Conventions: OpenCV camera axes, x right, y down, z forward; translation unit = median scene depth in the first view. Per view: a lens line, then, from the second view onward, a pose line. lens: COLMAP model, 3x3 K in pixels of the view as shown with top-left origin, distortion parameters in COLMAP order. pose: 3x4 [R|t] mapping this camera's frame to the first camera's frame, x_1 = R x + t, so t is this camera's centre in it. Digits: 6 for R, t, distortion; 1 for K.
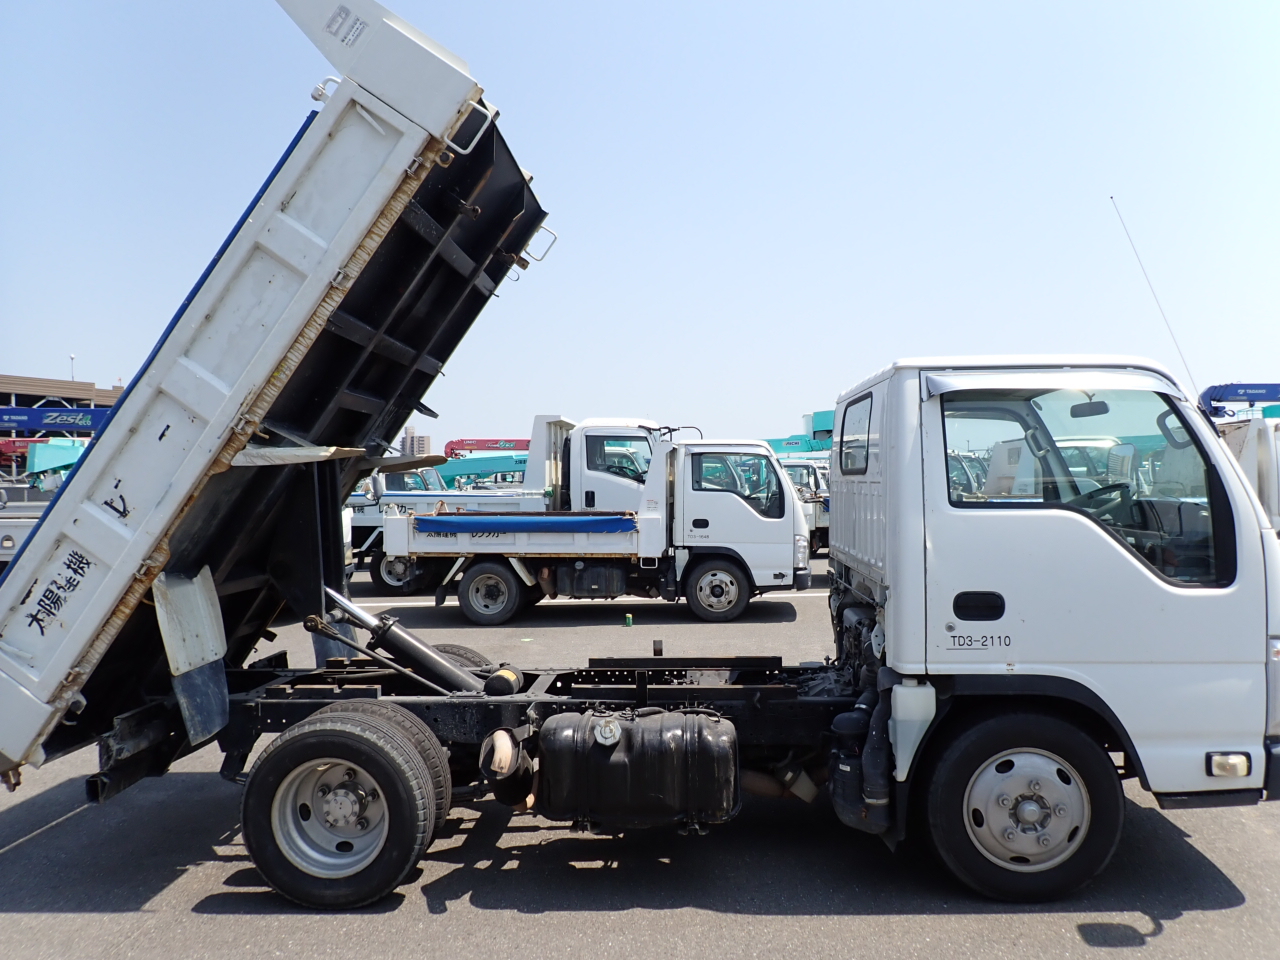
lens RADIAL K [[938.2, 0, 632.8], [0, 938.2, 475.0], [0, 0, 1]] dist [0.004517, -0.013587]
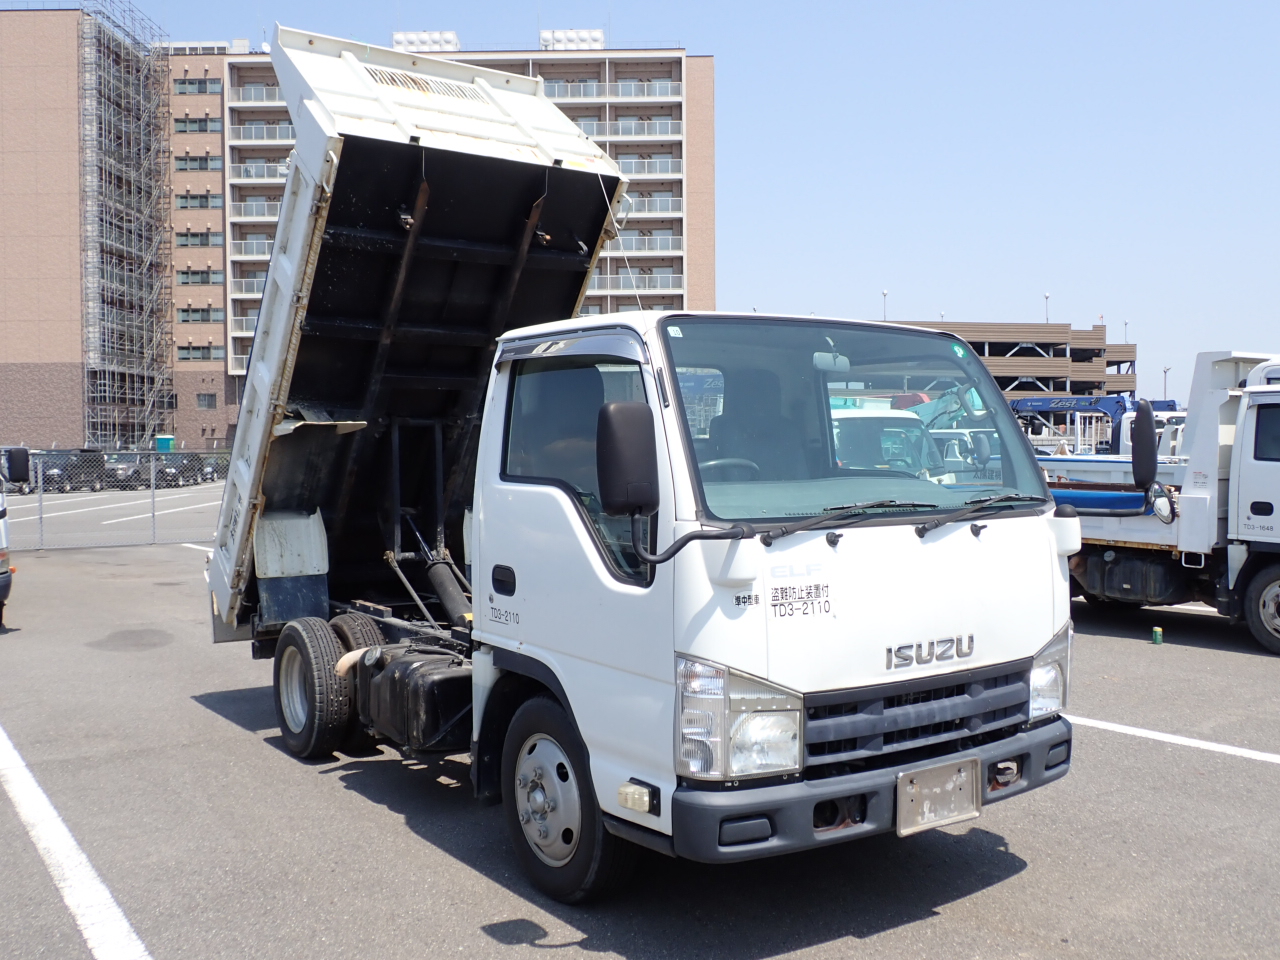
lens RADIAL K [[1186.6, 0, 630.5], [0, 1186.6, 483.5], [0, 0, 1]] dist [0.005908, 0.000000]
pose [[0.606301, 0.032867, -0.794555, 0.476821], [0.003128, 0.999039, 0.043713, -0.005365], [0.795229, -0.028988, 0.605616, 0.116961]]
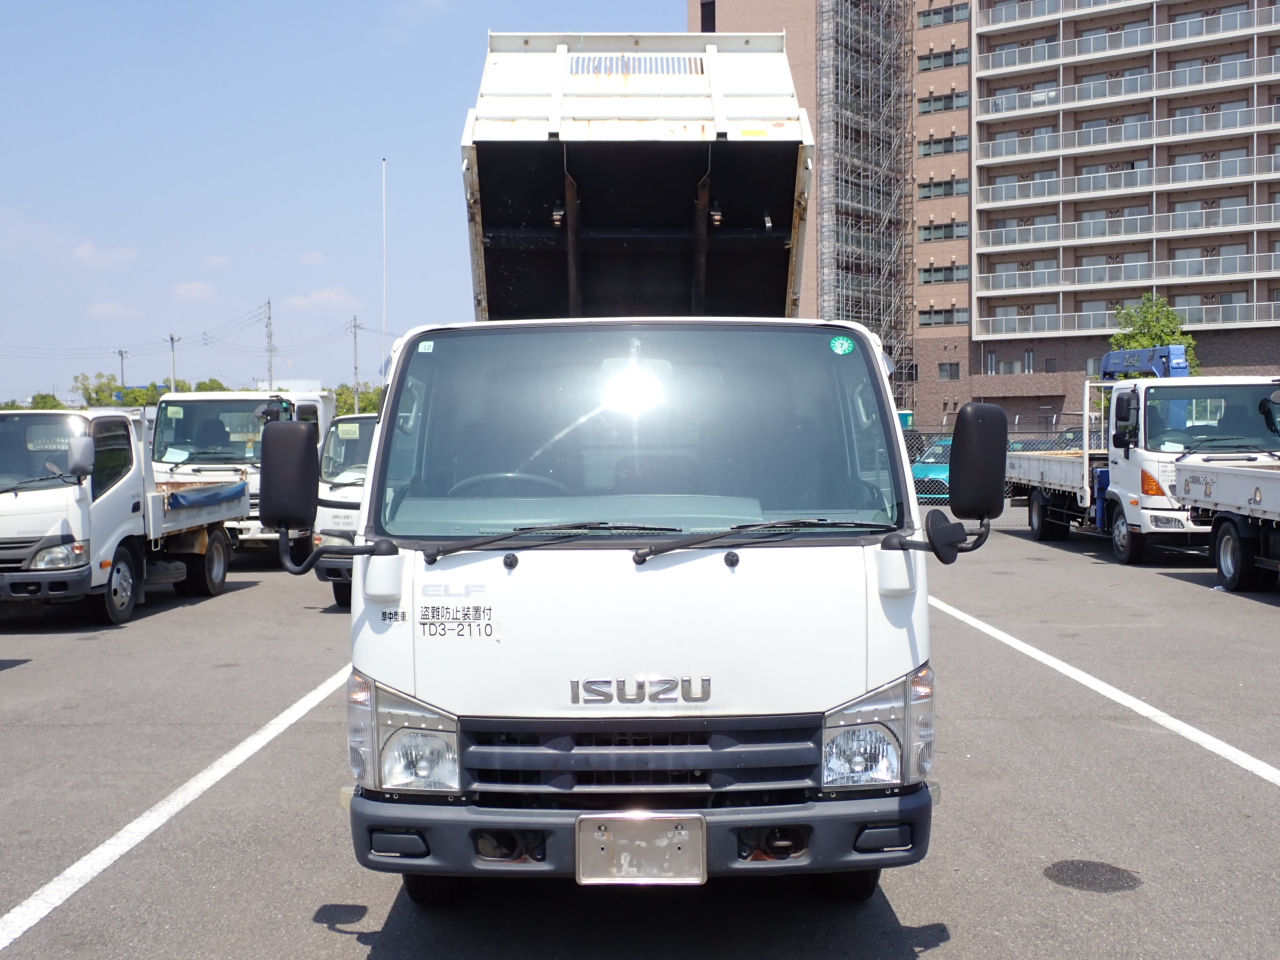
lens RADIAL K [[1395.5, 0, 638.6], [0, 1395.5, 484.4], [0, 0, 1]] dist [0.010732, 0.000000]
pose [[0.064943, 0.052341, -0.996515, 0.628914], [0.012723, 0.998499, 0.053275, -0.015590], [0.997808, -0.016139, 0.064179, 0.384918]]
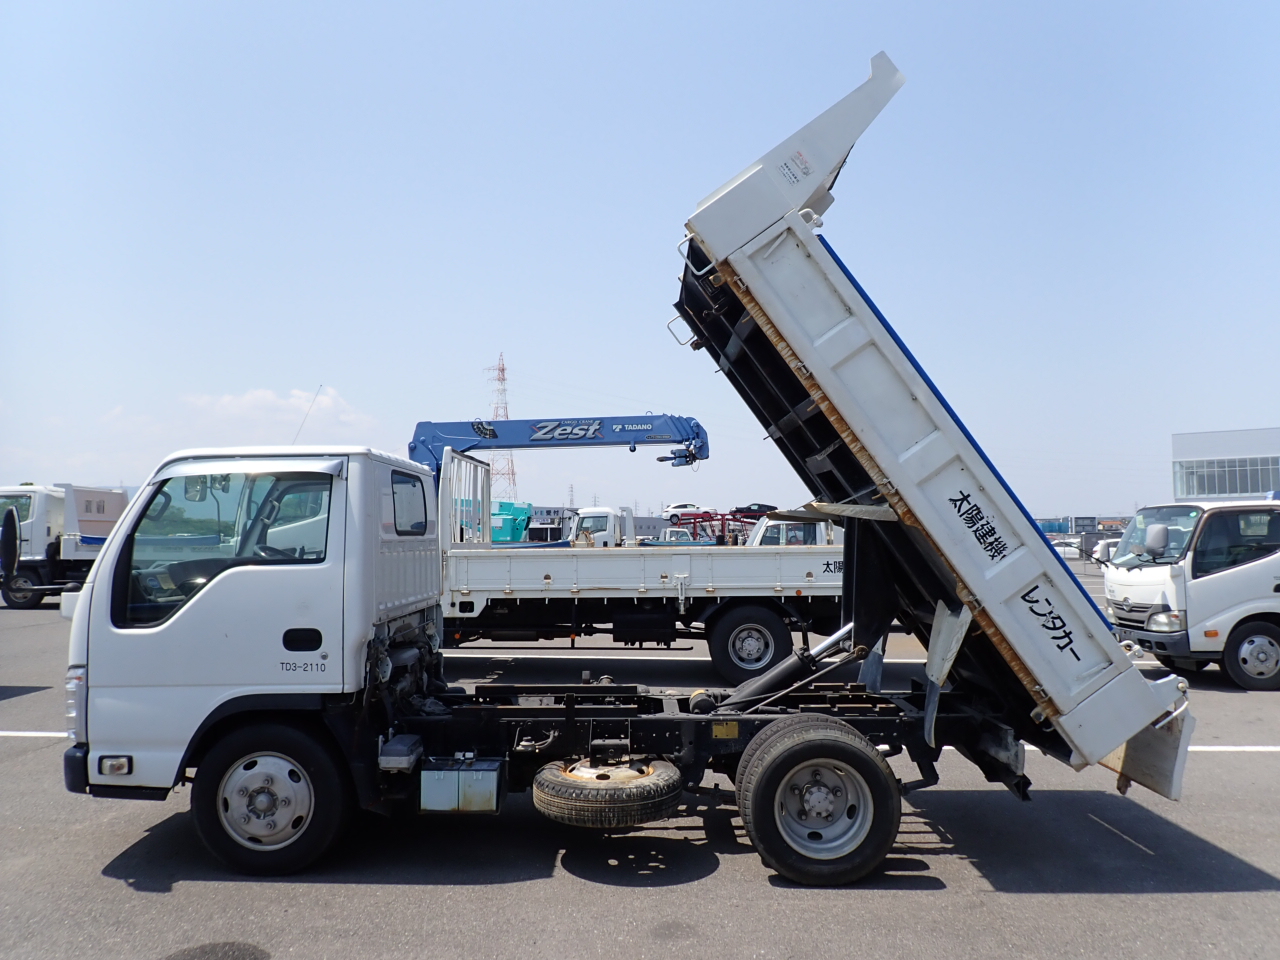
lens RADIAL K [[938.2, 0, 650.0], [0, 938.2, 477.7], [0, 0, 1]] dist [0.004517, -0.013587]
pose [[-0.996687, 0.017773, -0.079372, 0.012058], [0.023132, 0.997477, -0.067123, 0.005373], [0.077979, -0.068737, -0.994583, 0.941234]]
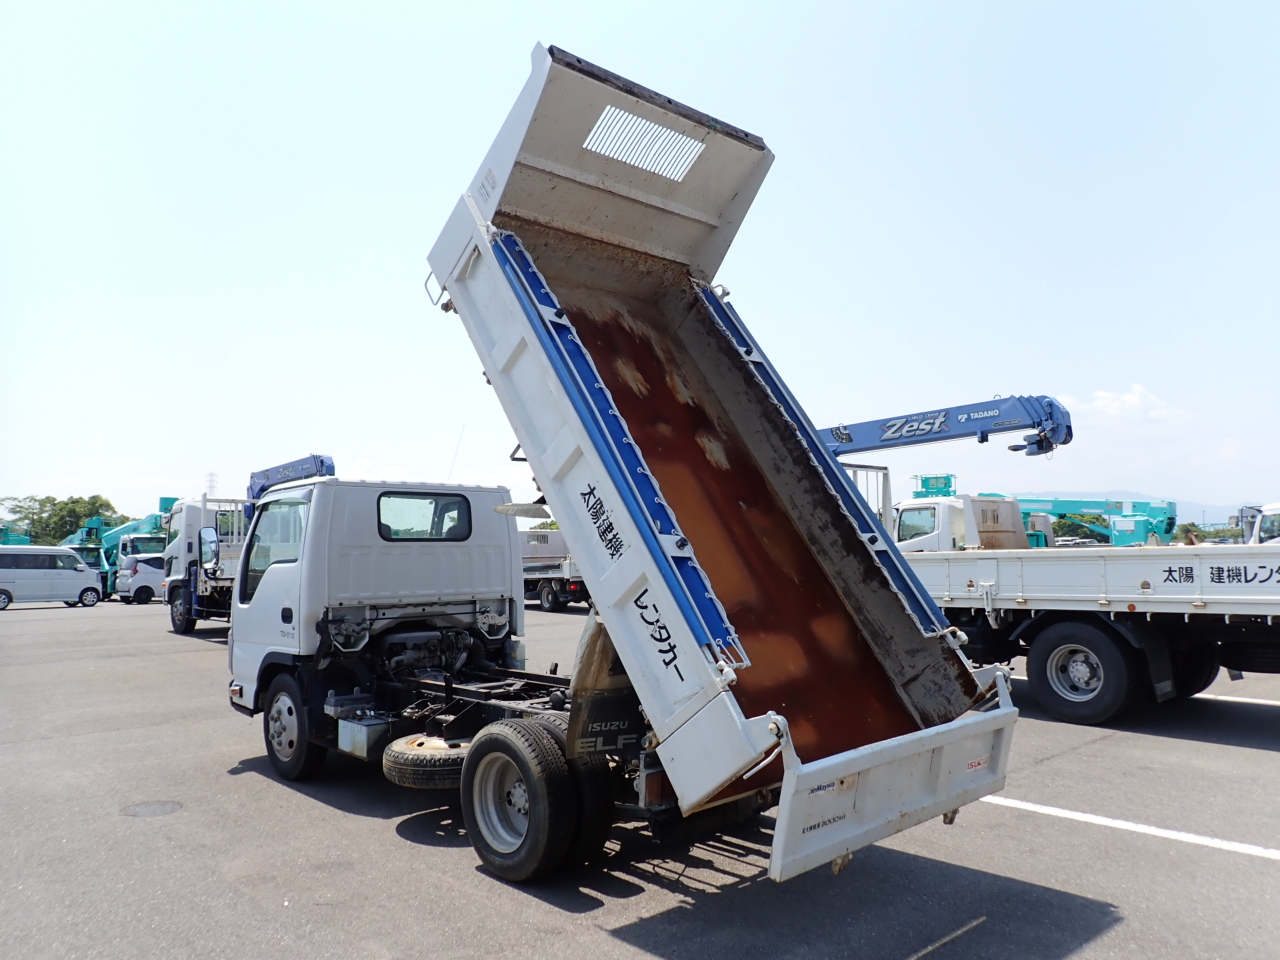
lens RADIAL K [[938.2, 0, 637.3], [0, 938.2, 477.7], [0, 0, 1]] dist [0.004517, -0.013587]
pose [[-0.735226, 0.084882, 0.672486, -0.450406], [0.025591, 0.994897, -0.097598, 0.022545], [-0.677339, -0.054547, -0.733646, 0.797956]]
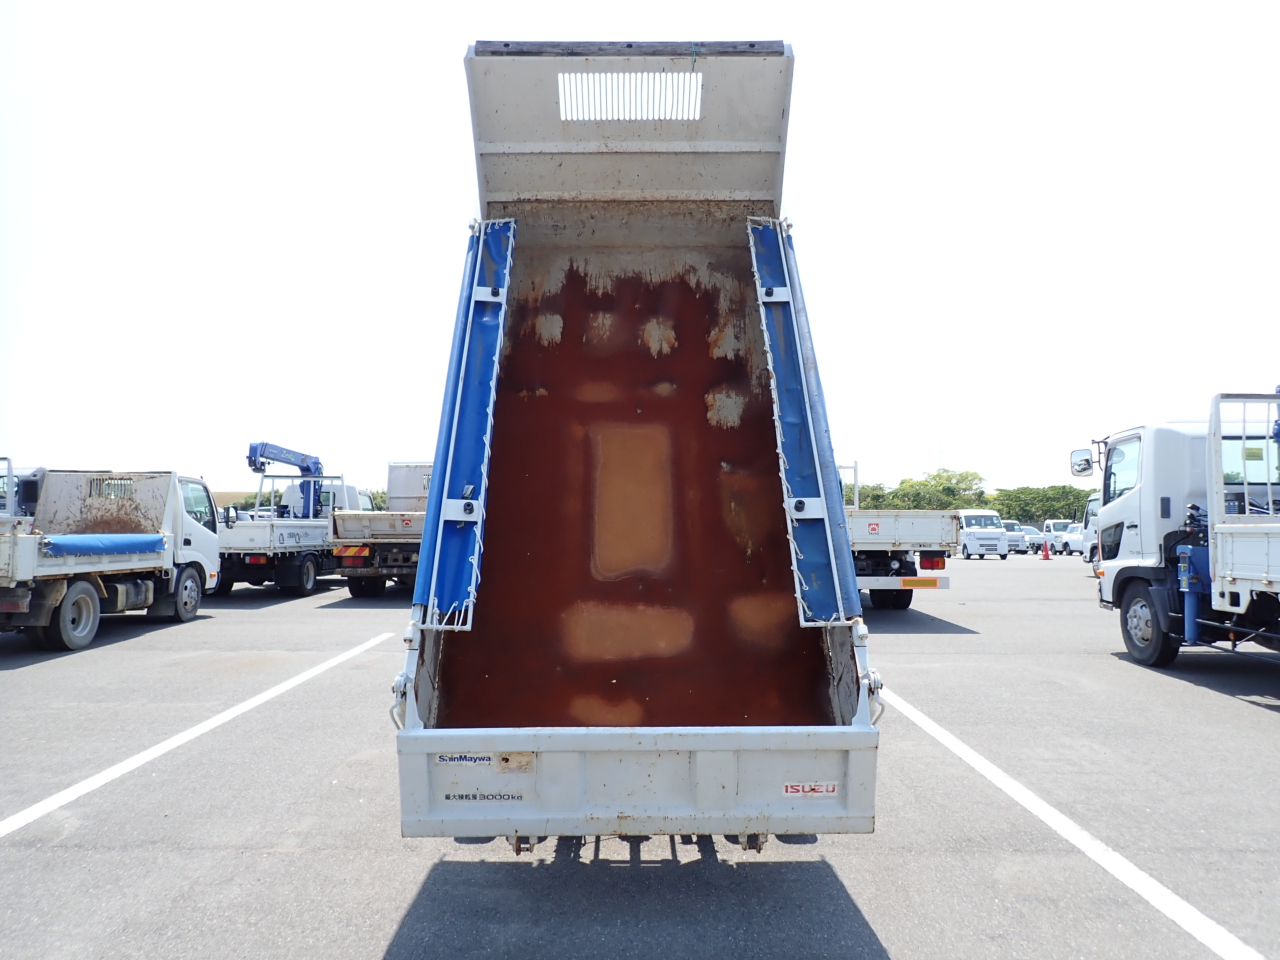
lens RADIAL K [[938.2, 0, 634.5], [0, 938.2, 478.7], [0, 0, 1]] dist [0.004517, -0.013587]
pose [[-0.079834, 0.062409, 0.994853, -0.600498], [-0.006529, 0.997984, -0.063129, 0.024332], [-0.996787, -0.011535, -0.079265, 0.471833]]
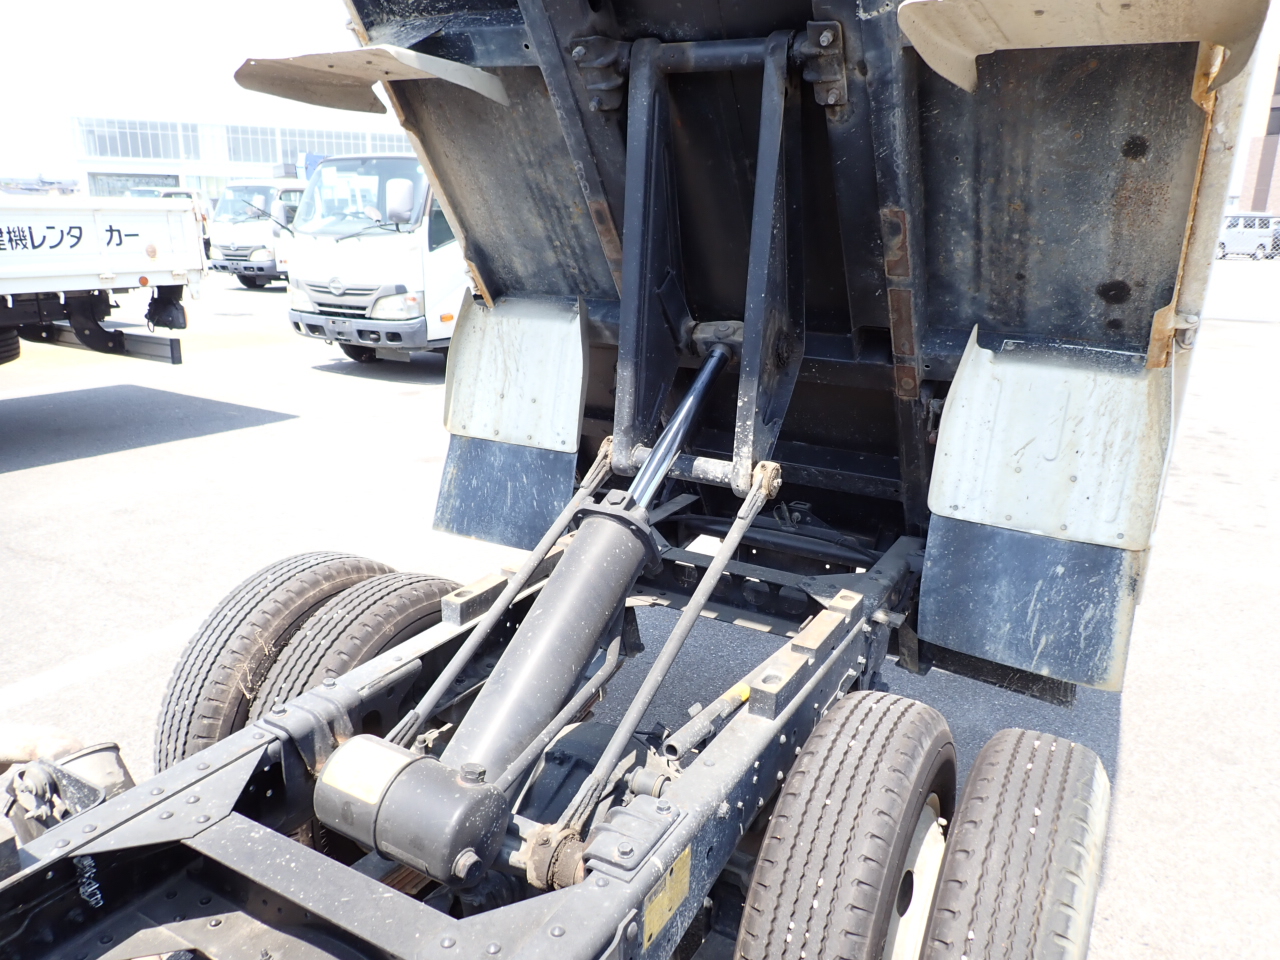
lens RADIAL K [[938.2, 0, 631.4], [0, 938.2, 471.1], [0, 0, 1]] dist [0.004517, -0.013587]
pose [[-0.437714, 0.246008, -0.864804, 0.029130], [-0.009979, 0.960452, 0.278267, 0.014218], [0.899059, 0.130431, -0.417949, 0.501655]]
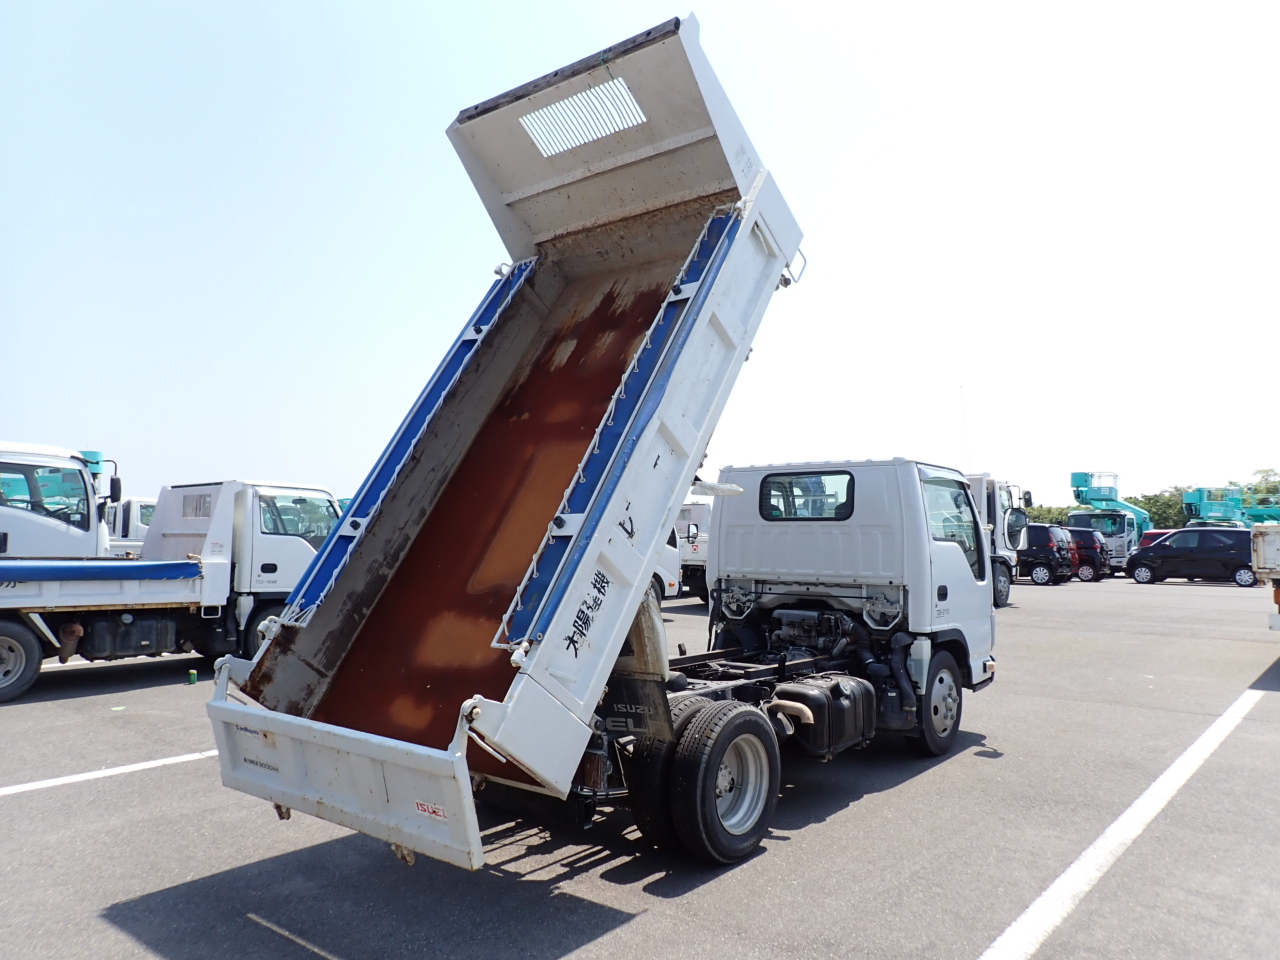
lens RADIAL K [[938.2, 0, 631.8], [0, 938.2, 478.5], [0, 0, 1]] dist [0.004517, -0.013587]
pose [[0.576730, 0.071980, 0.813757, -0.502701], [-0.024745, 0.997193, -0.070668, 0.018889], [-0.816560, 0.020620, 0.576893, 0.137866]]
